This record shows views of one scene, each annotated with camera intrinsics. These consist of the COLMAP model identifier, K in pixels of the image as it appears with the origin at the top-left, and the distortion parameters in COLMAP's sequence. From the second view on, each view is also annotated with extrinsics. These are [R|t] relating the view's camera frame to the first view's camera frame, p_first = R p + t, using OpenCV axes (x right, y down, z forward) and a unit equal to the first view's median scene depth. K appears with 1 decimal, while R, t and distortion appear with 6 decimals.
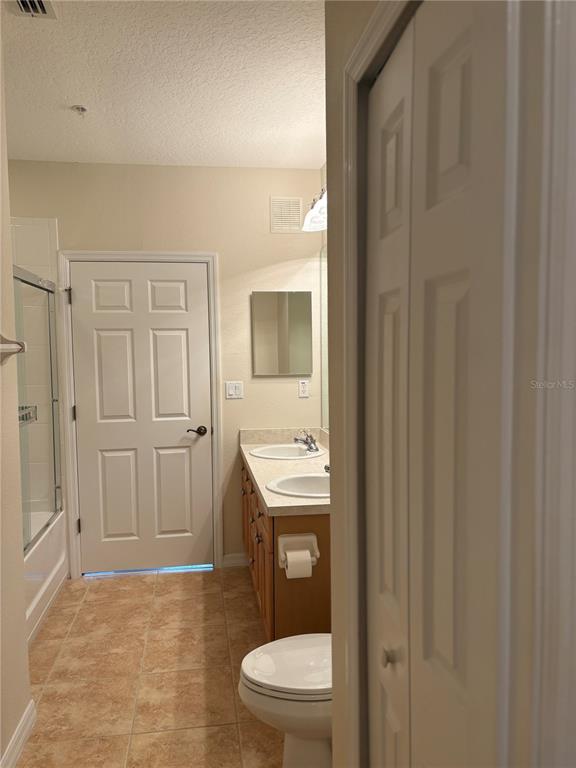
lens RADIAL K [[581.4, 0, 286.5], [0, 581.4, 386.7], [0, 0, 1]] dist [0.050501, -0.057620]
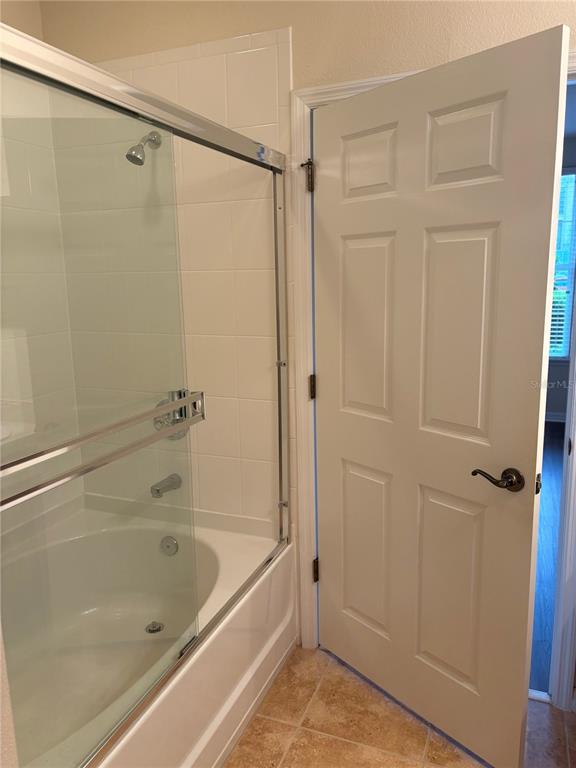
lens RADIAL K [[581.4, 0, 286.2], [0, 581.4, 381.0], [0, 0, 1]] dist [0.050501, -0.057620]
pose [[0.860117, 0.088091, -0.502433, -0.096852], [-0.030693, 0.992128, 0.121405, -0.031222], [0.509173, -0.089001, 0.856050, 0.504121]]
